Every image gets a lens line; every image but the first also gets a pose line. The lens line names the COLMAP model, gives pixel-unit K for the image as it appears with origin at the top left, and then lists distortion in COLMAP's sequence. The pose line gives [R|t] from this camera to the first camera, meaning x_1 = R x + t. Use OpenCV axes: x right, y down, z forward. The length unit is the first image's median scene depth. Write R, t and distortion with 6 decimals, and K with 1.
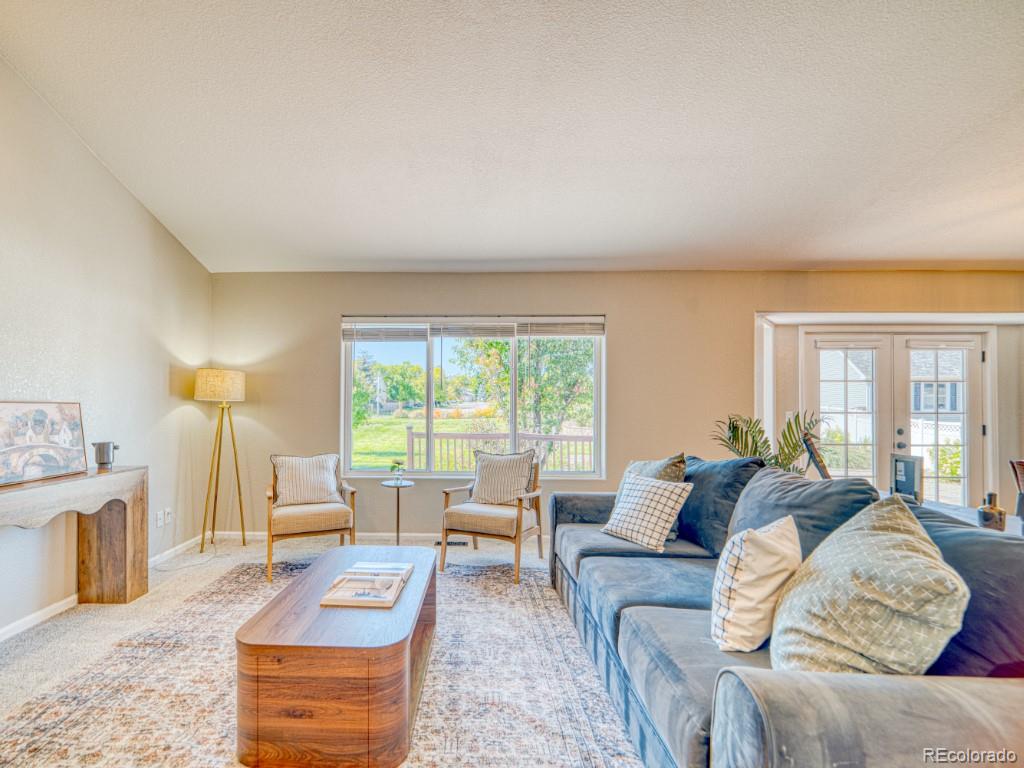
lens RADIAL K [[485.0, 0, 503.3], [0, 485.0, 394.7], [0, 0, 1]] dist [0.009830, -0.006596]
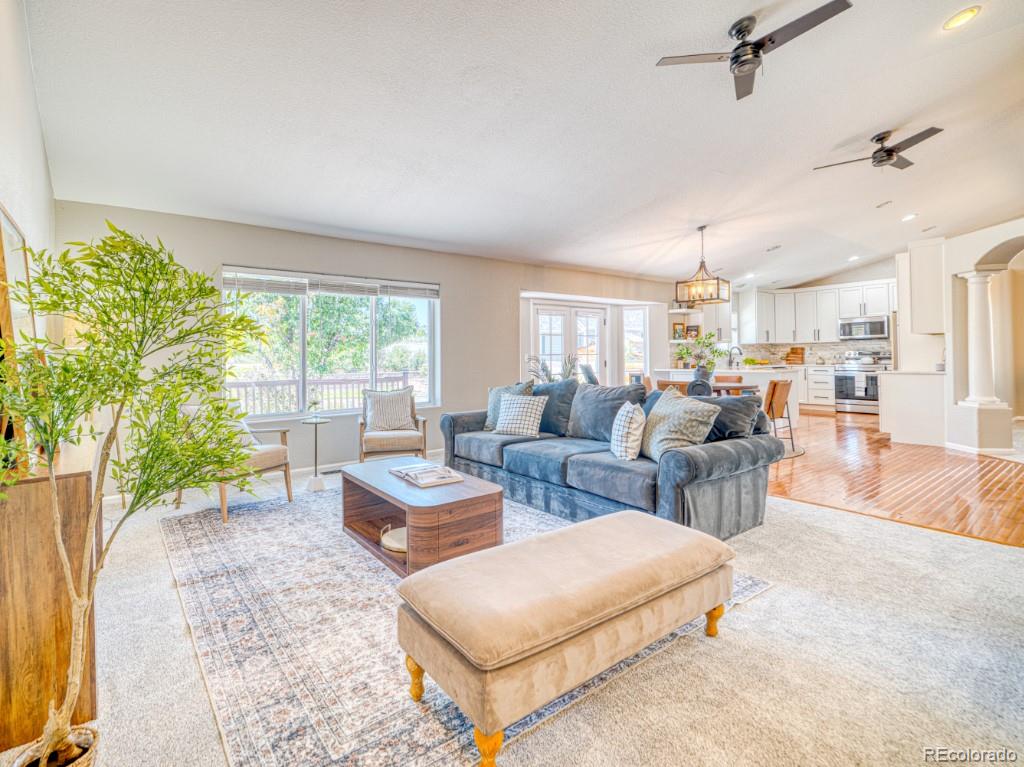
lens RADIAL K [[485.0, 0, 466.0], [0, 485.0, 355.8], [0, 0, 1]] dist [0.009830, -0.006596]
pose [[0.794282, -0.014282, 0.607381, -0.699470], [0.001703, 0.999772, 0.021282, 0.006812], [-0.607547, -0.015870, 0.794125, -0.130335]]
